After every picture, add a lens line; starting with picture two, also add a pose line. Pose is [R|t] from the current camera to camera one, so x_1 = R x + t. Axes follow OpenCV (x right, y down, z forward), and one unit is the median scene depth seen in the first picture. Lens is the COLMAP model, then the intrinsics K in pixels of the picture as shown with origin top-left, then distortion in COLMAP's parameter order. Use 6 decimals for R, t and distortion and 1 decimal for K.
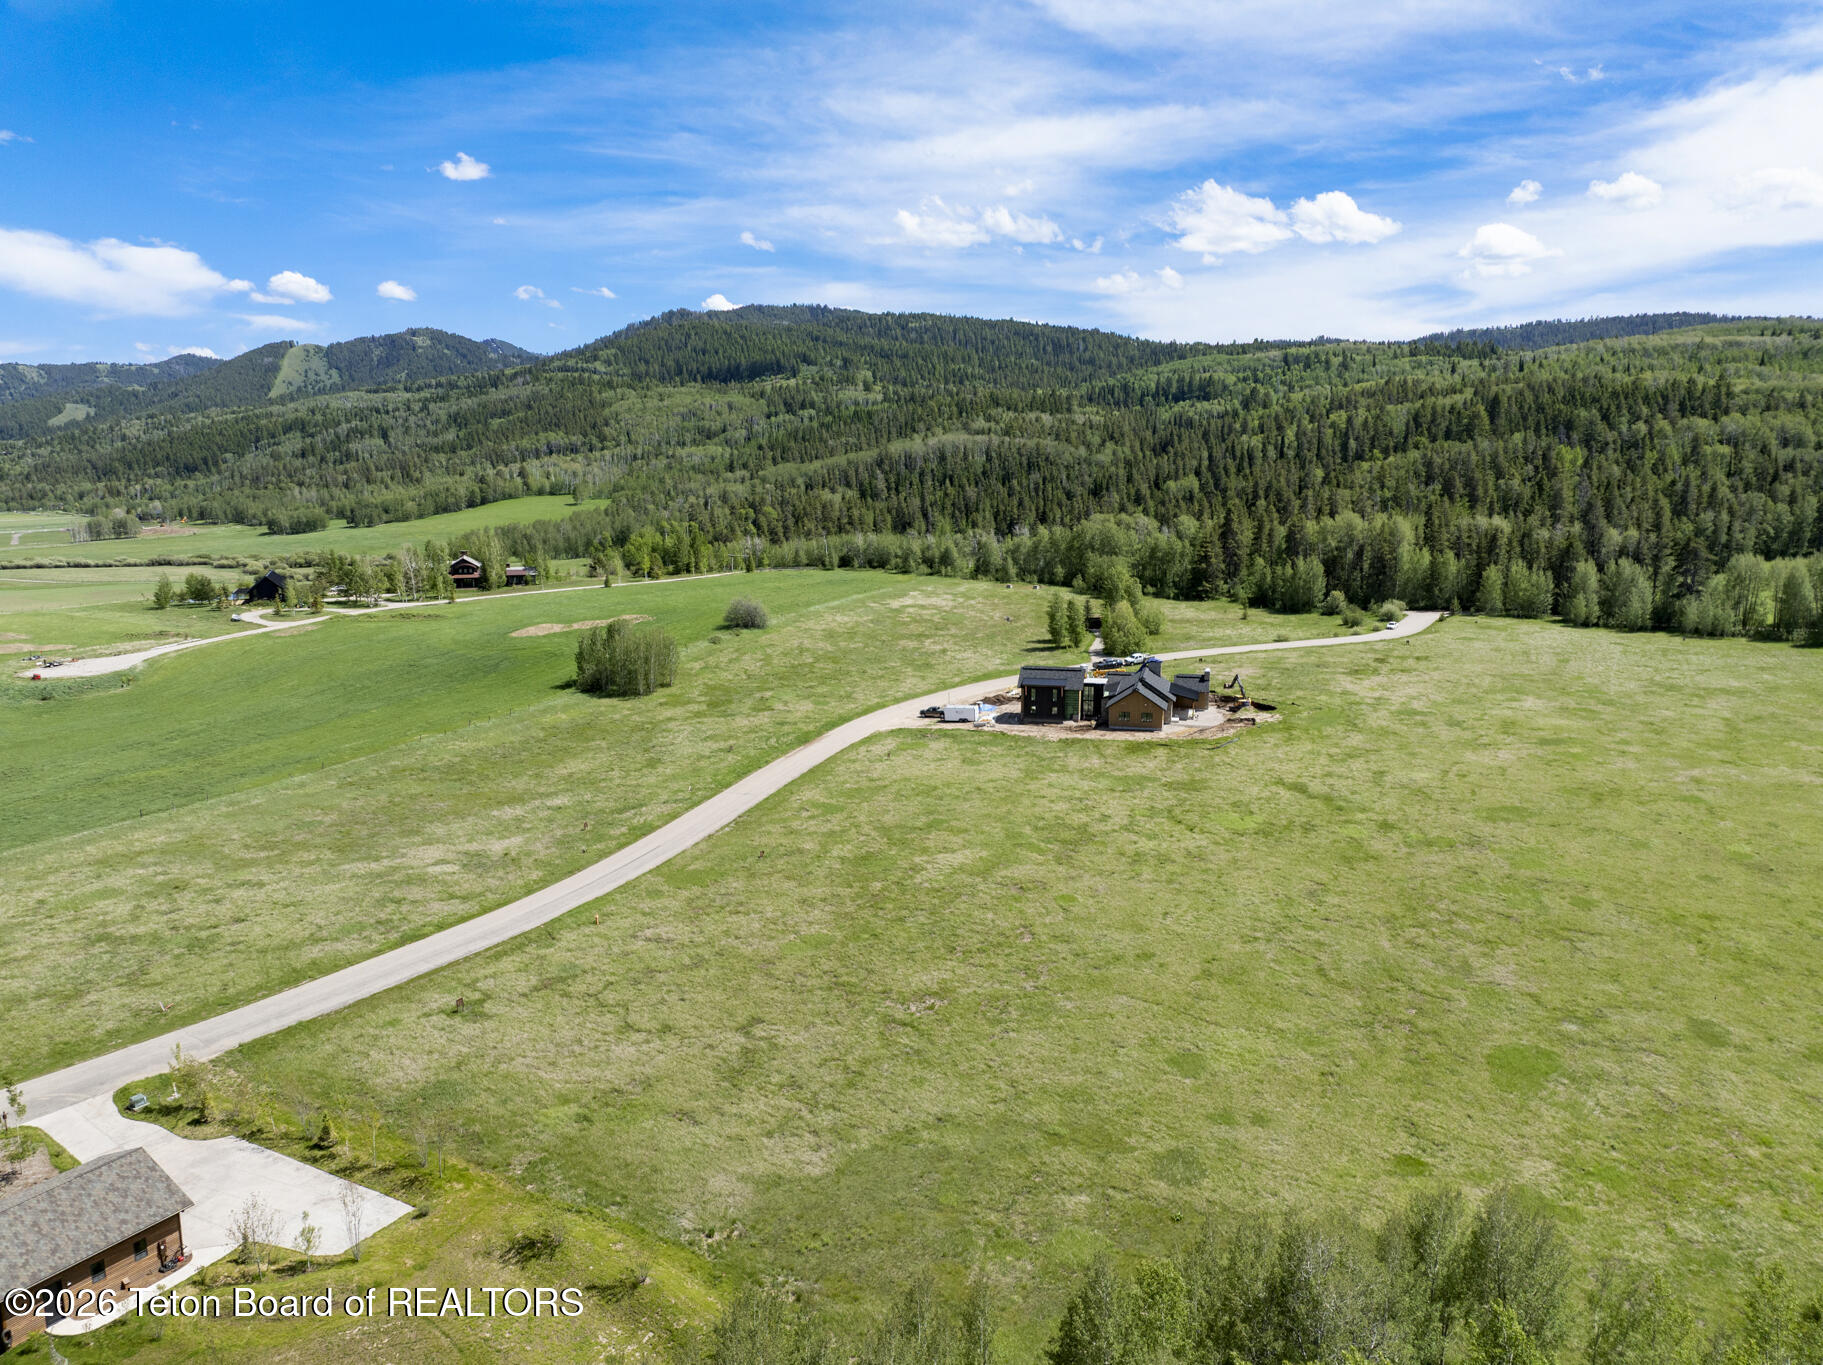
lens RADIAL K [[1279.8, 0, 911.9], [0, 1279.8, 678.6], [0, 0, 1]] dist [-0.040016, 0.007828]
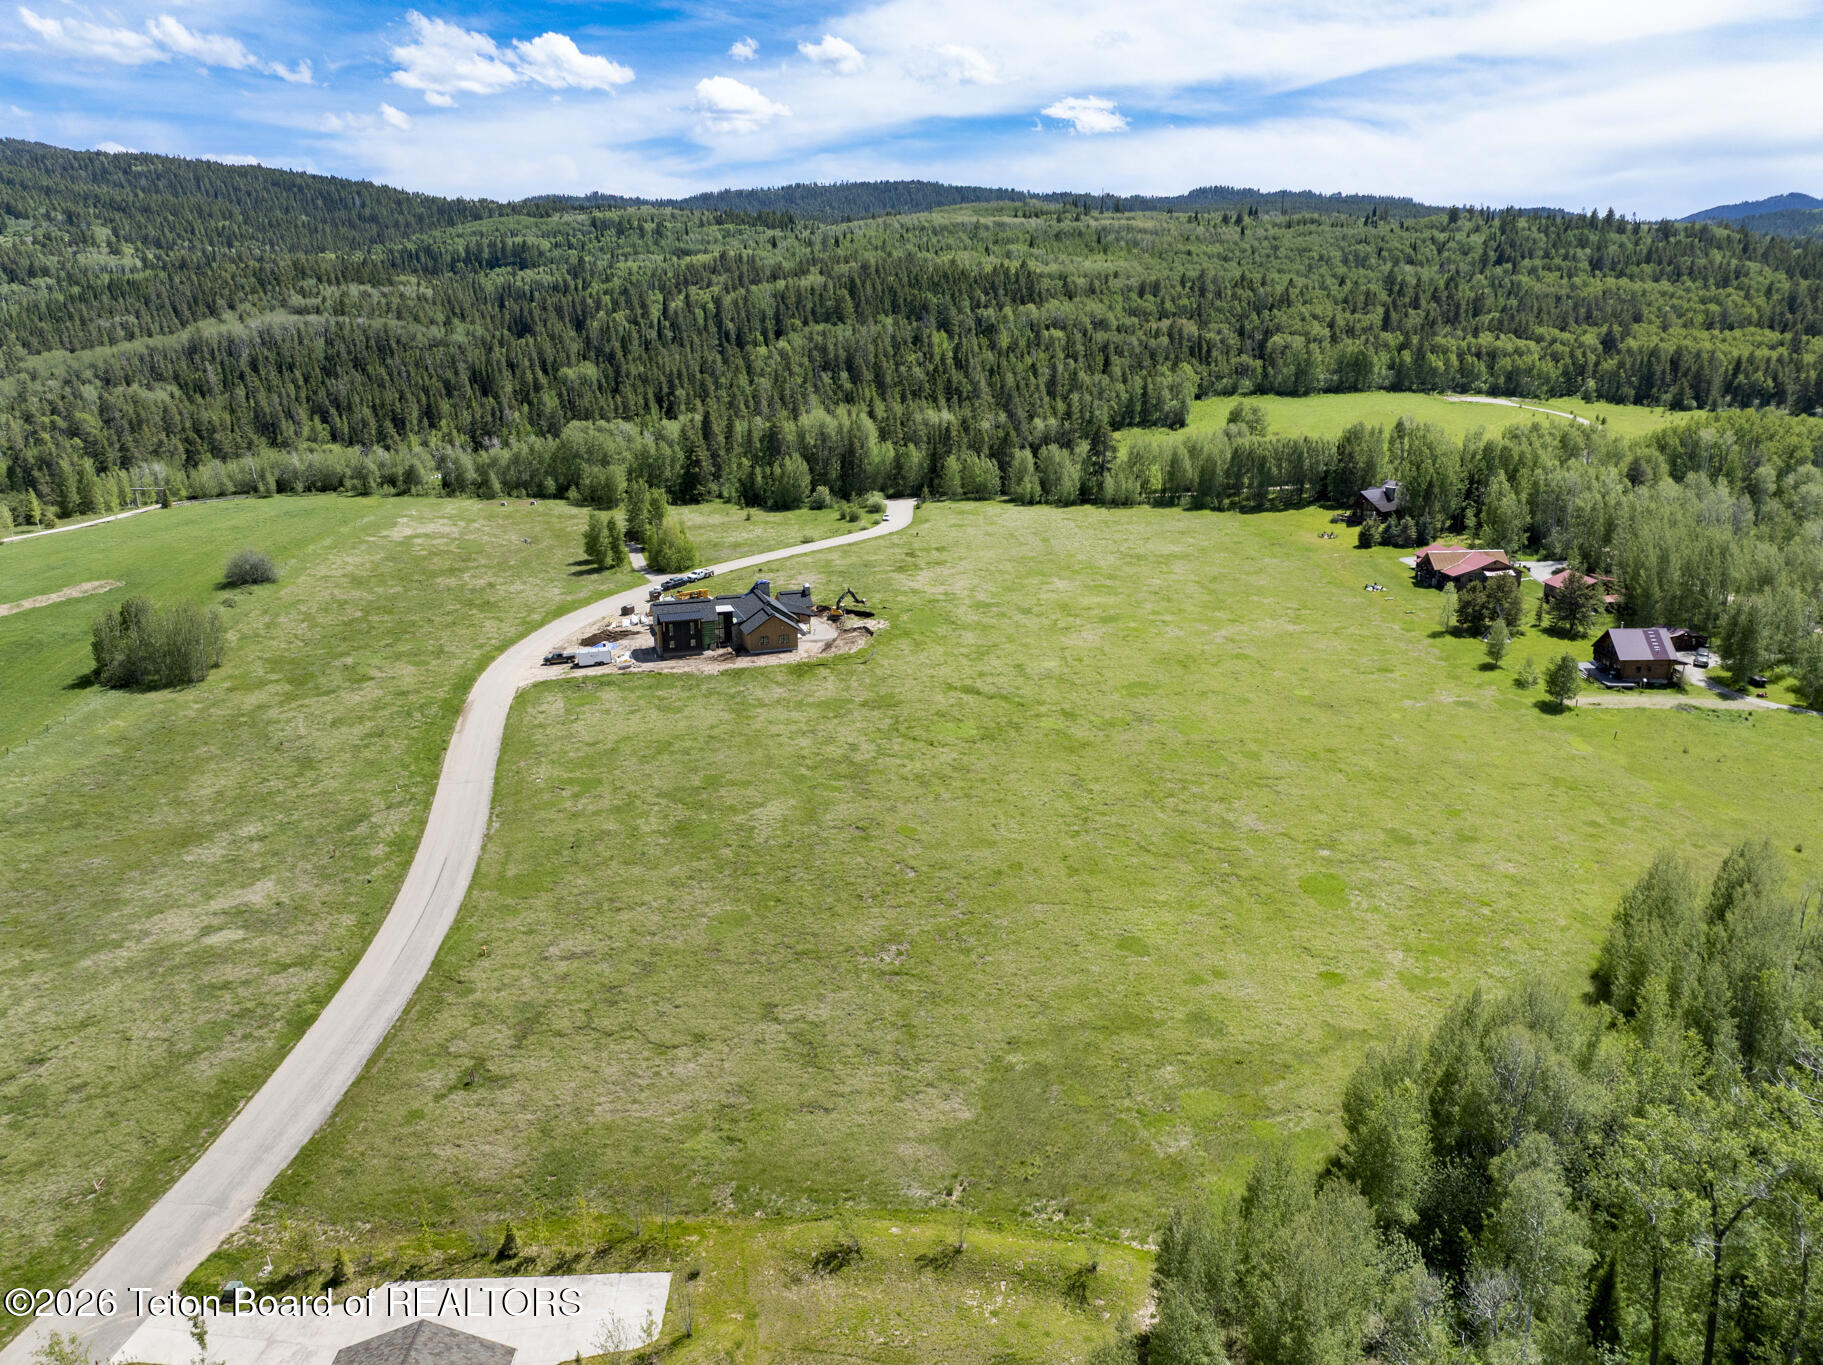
lens RADIAL K [[1279.8, 0, 910.4], [0, 1279.8, 689.3], [0, 0, 1]] dist [-0.040016, 0.007828]
pose [[0.856230, -0.150064, 0.494318, -0.172516], [0.092177, 0.985904, 0.139633, -0.044749], [-0.508304, -0.073993, 0.857993, 0.014300]]
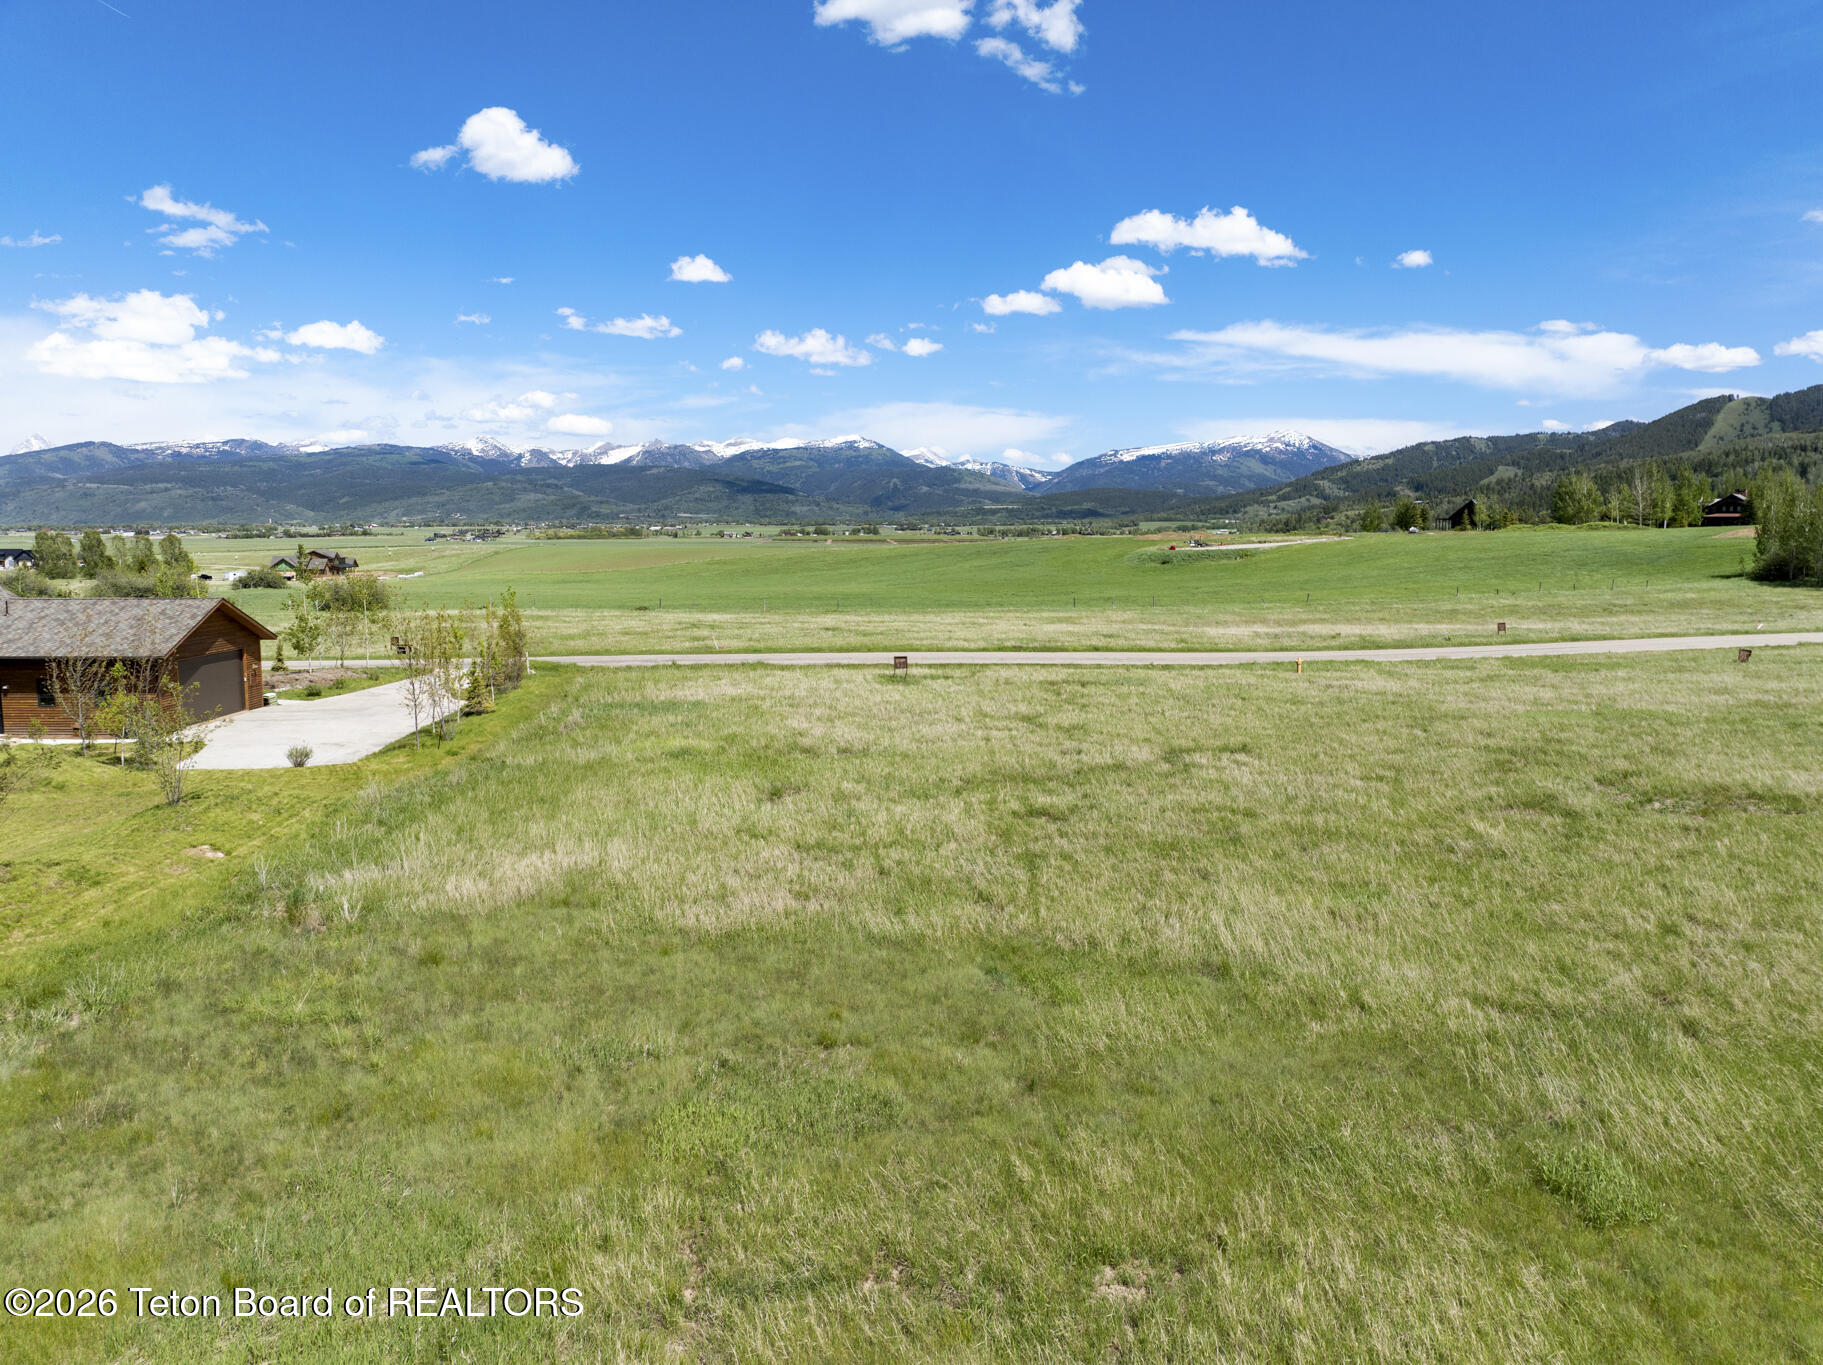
lens RADIAL K [[1279.8, 0, 920.0], [0, 1279.8, 686.5], [0, 0, 1]] dist [-0.040016, 0.007828]
pose [[0.524239, 0.101882, -0.845455, 0.055540], [-0.145470, 0.988938, 0.028972, 0.084848], [0.839054, 0.107800, 0.533261, 0.236090]]
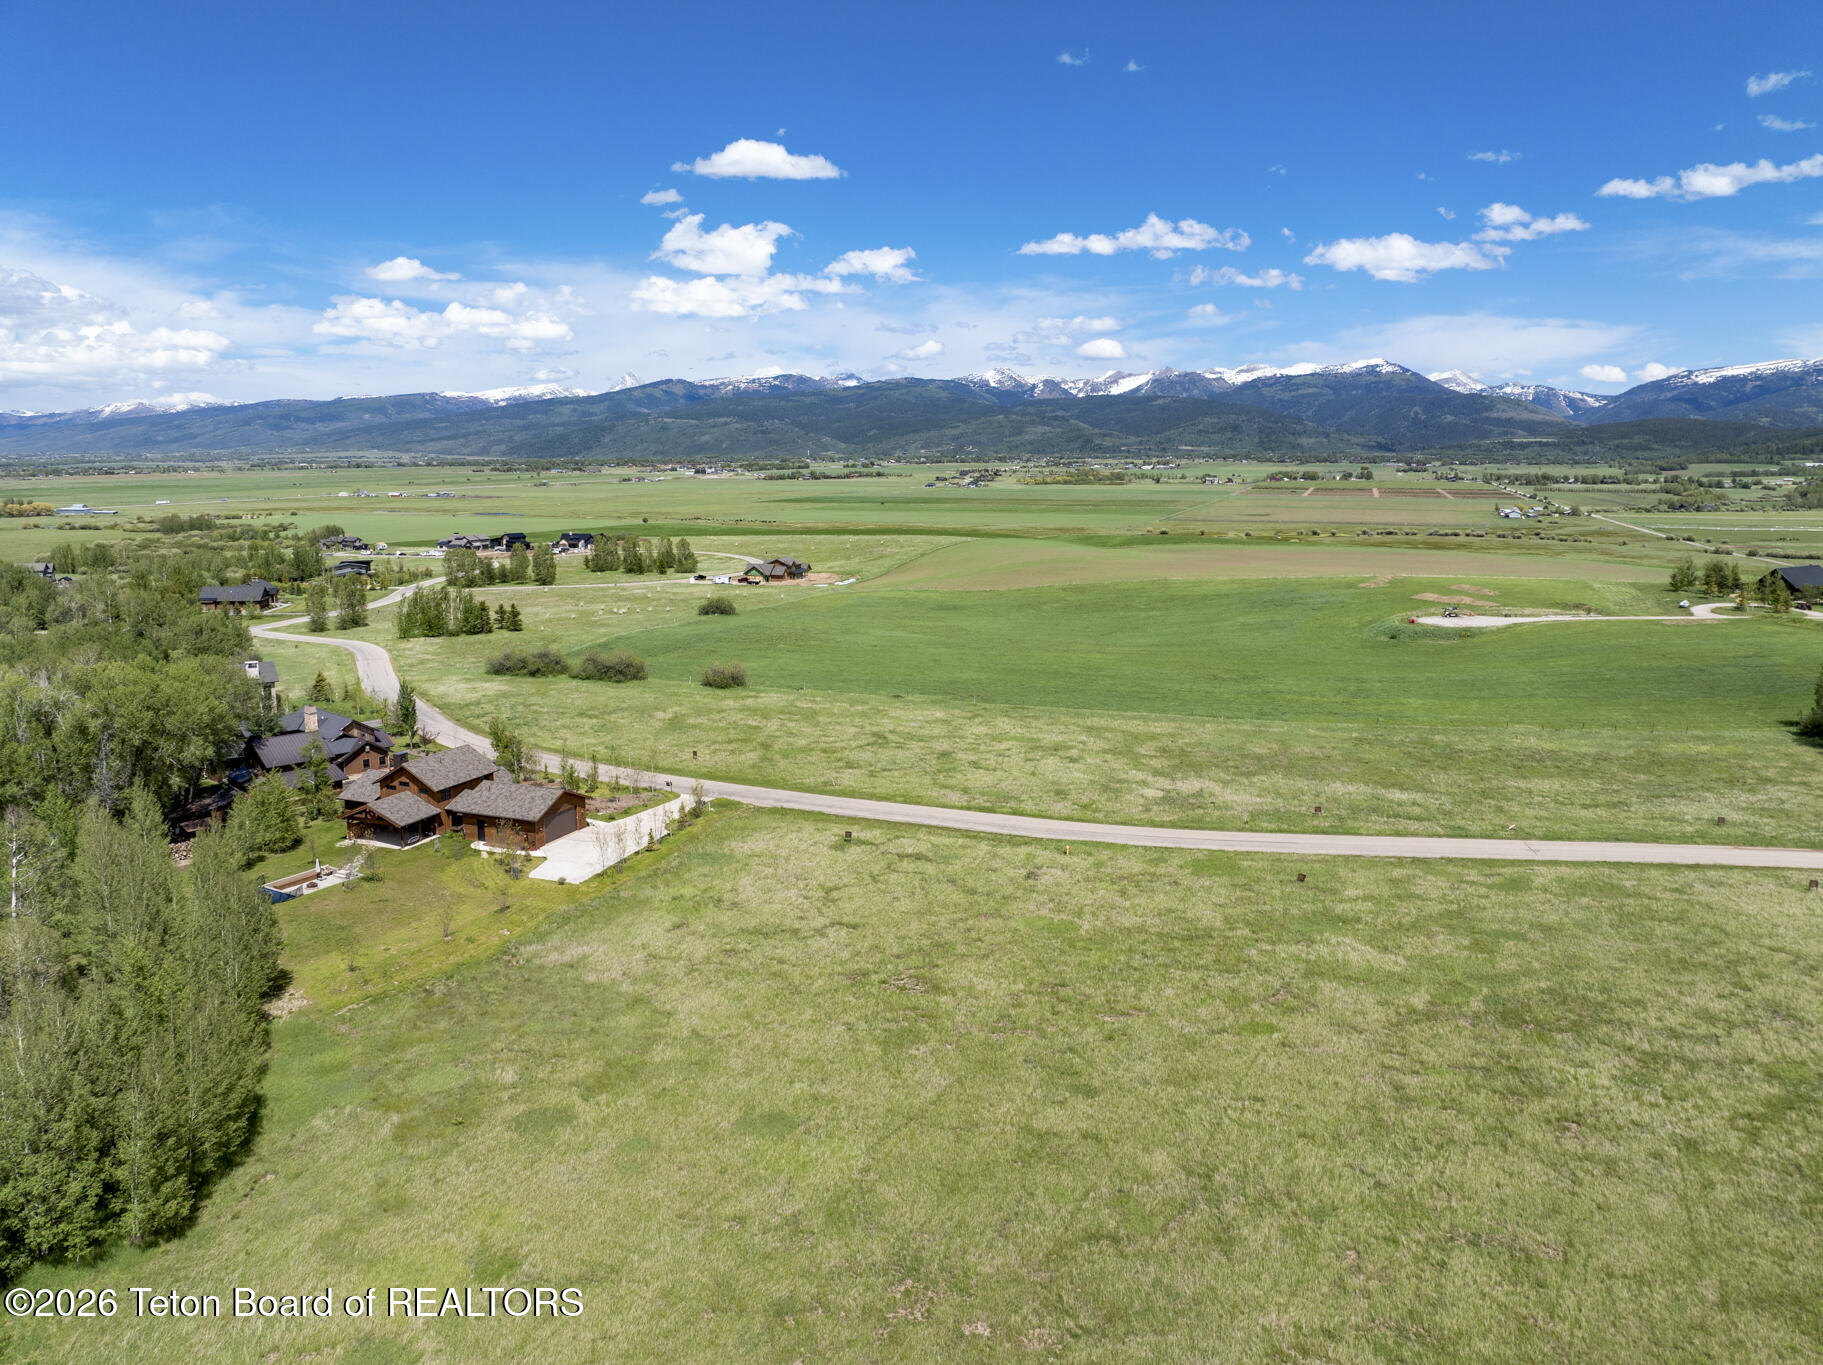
lens RADIAL K [[1279.8, 0, 924.0], [0, 1279.8, 718.6], [0, 0, 1]] dist [-0.040016, 0.007828]
pose [[0.164714, 0.197652, -0.966335, 0.292512], [-0.170256, 0.970708, 0.169526, -0.028496], [0.971536, 0.136601, 0.193540, 0.279942]]
